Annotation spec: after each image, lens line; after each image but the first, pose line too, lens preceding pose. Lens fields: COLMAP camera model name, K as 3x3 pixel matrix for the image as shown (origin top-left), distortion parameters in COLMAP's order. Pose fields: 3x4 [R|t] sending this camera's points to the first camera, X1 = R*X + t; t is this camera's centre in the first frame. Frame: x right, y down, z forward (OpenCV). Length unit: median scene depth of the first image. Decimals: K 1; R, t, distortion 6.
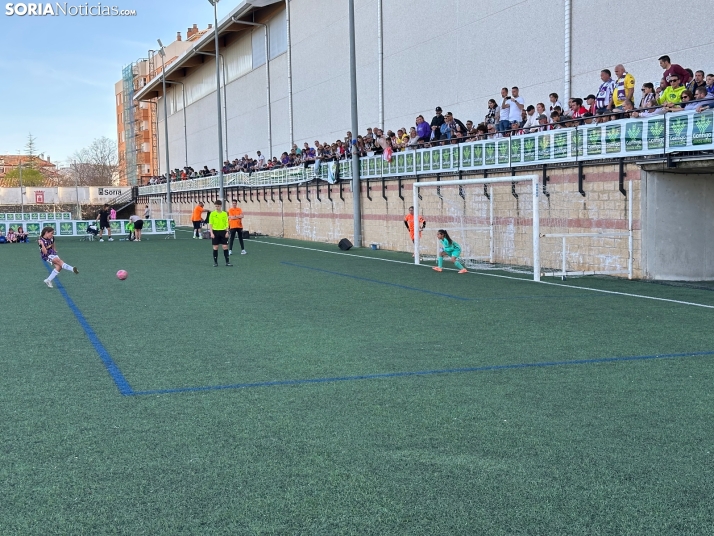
lens RADIAL K [[1021.0, 0, 357.0], [0, 1021.0, 268.0], [0, 0, 1]] dist [0.110021, -0.145290]
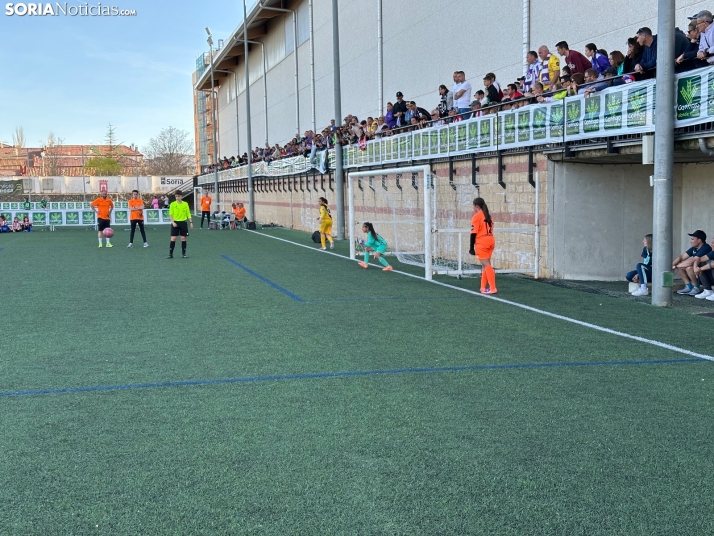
lens RADIAL K [[1021.0, 0, 357.0], [0, 1021.0, 268.0], [0, 0, 1]] dist [0.110021, -0.145290]
pose [[0.994618, 0.011132, -0.103009, 0.138684], [-0.010056, 0.999889, 0.010958, -0.004937], [0.103120, -0.009863, 0.994620, 0.049612]]
